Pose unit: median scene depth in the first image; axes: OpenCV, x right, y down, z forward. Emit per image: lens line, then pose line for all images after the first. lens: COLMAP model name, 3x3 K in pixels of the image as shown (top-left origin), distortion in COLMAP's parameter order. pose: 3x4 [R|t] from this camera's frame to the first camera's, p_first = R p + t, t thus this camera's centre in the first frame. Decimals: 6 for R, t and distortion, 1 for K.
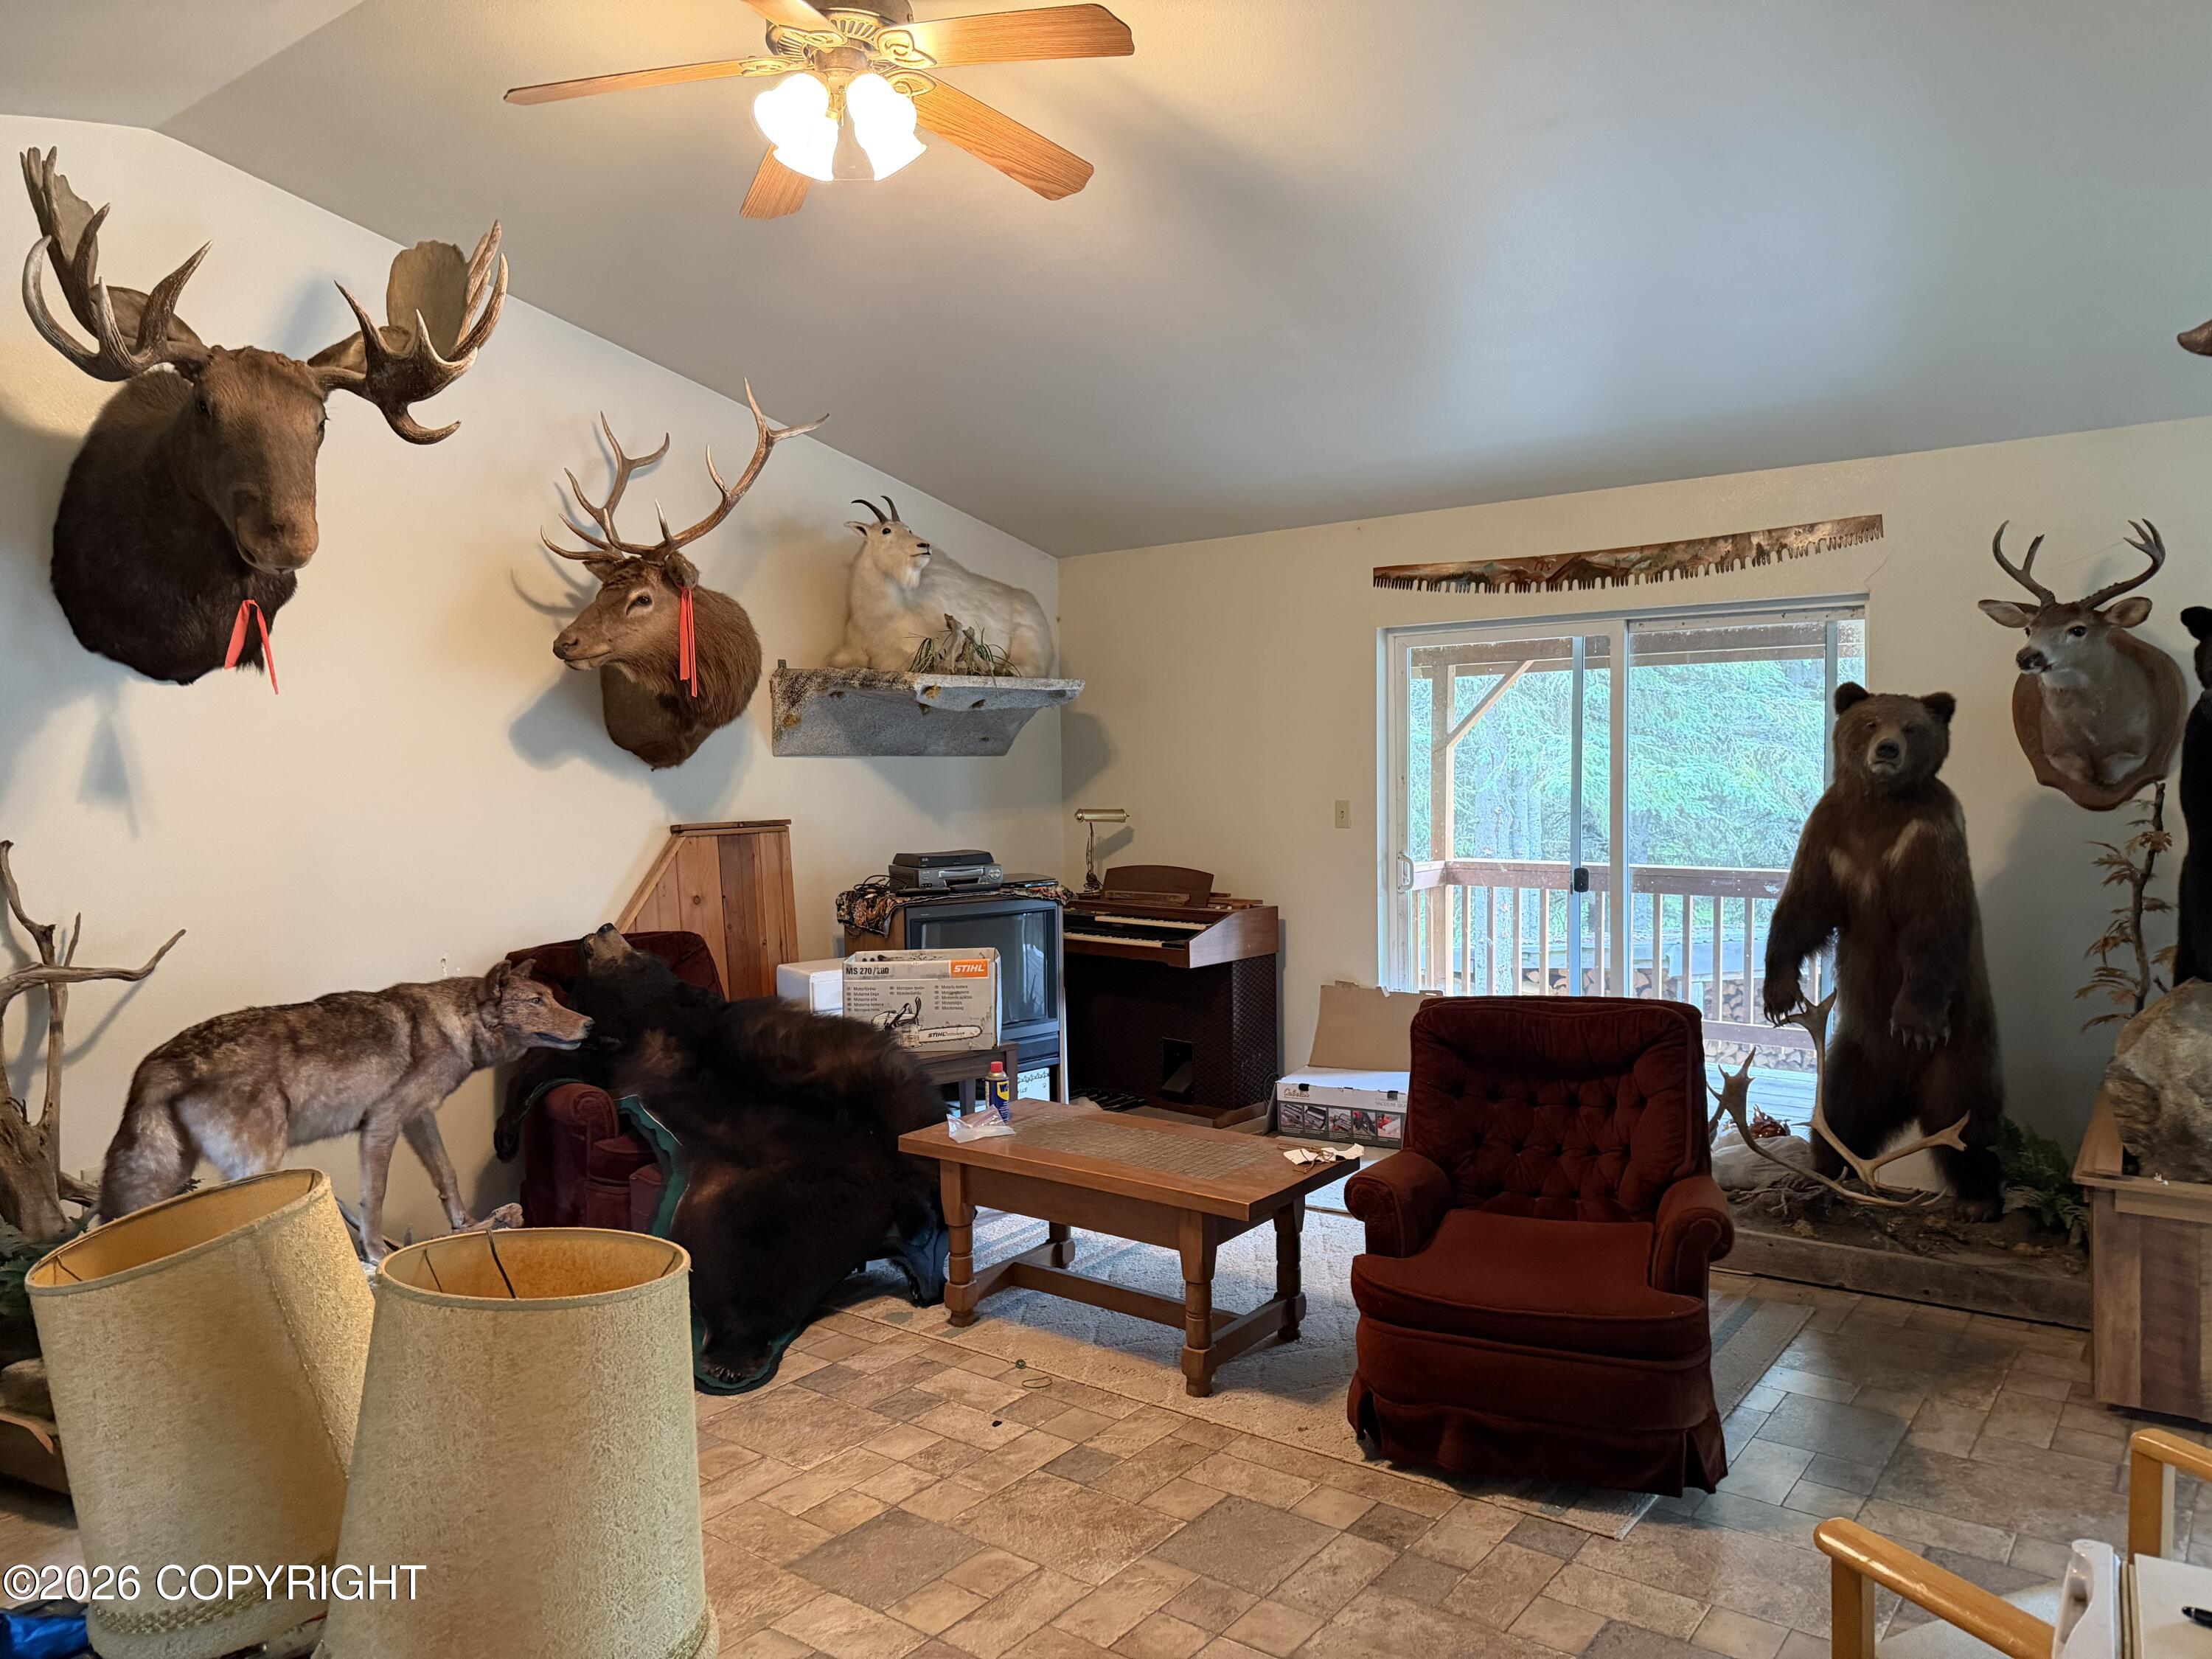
lens RADIAL K [[1544.0, 0, 1123.6], [0, 1544.0, 845.9], [0, 0, 1]] dist [-0.010343, -0.004046]
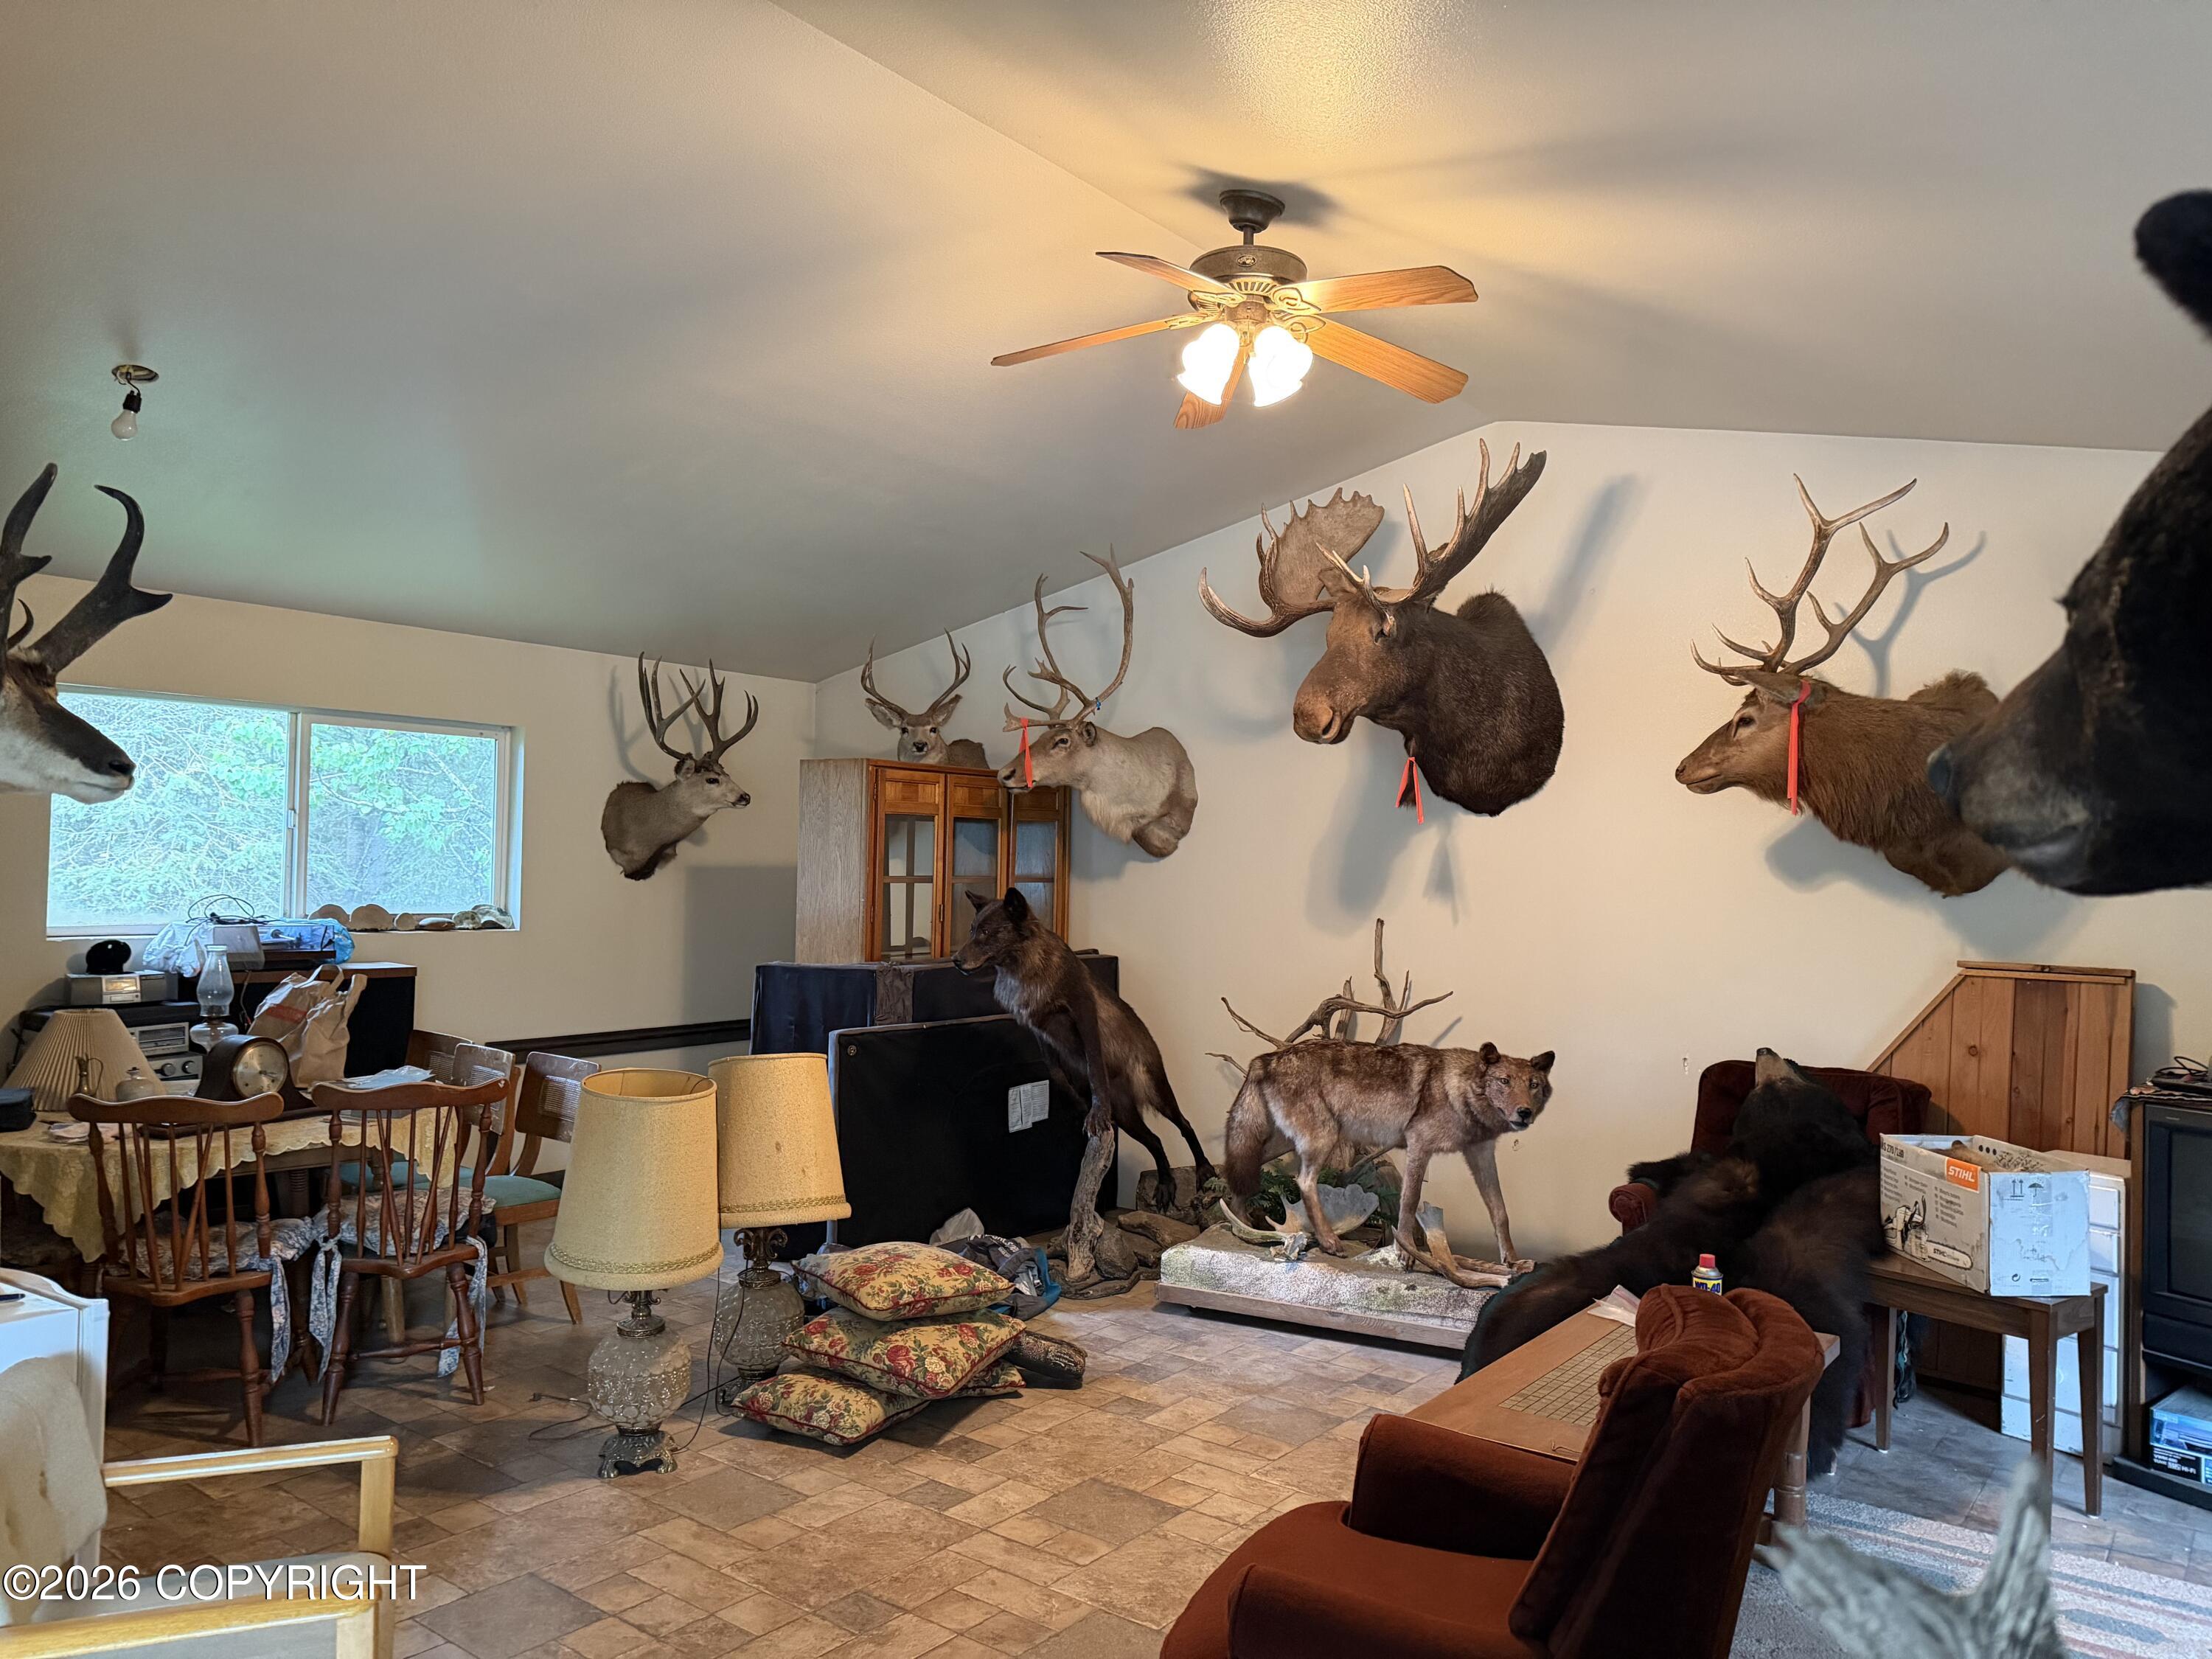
lens RADIAL K [[1544.0, 0, 1123.4], [0, 1544.0, 827.5], [0, 0, 1]] dist [-0.010343, -0.004046]
pose [[-0.042316, -0.009730, -0.999057, 0.804336], [-0.080689, 0.996719, -0.006290, -0.060670], [0.995841, 0.080347, -0.042962, 0.750582]]
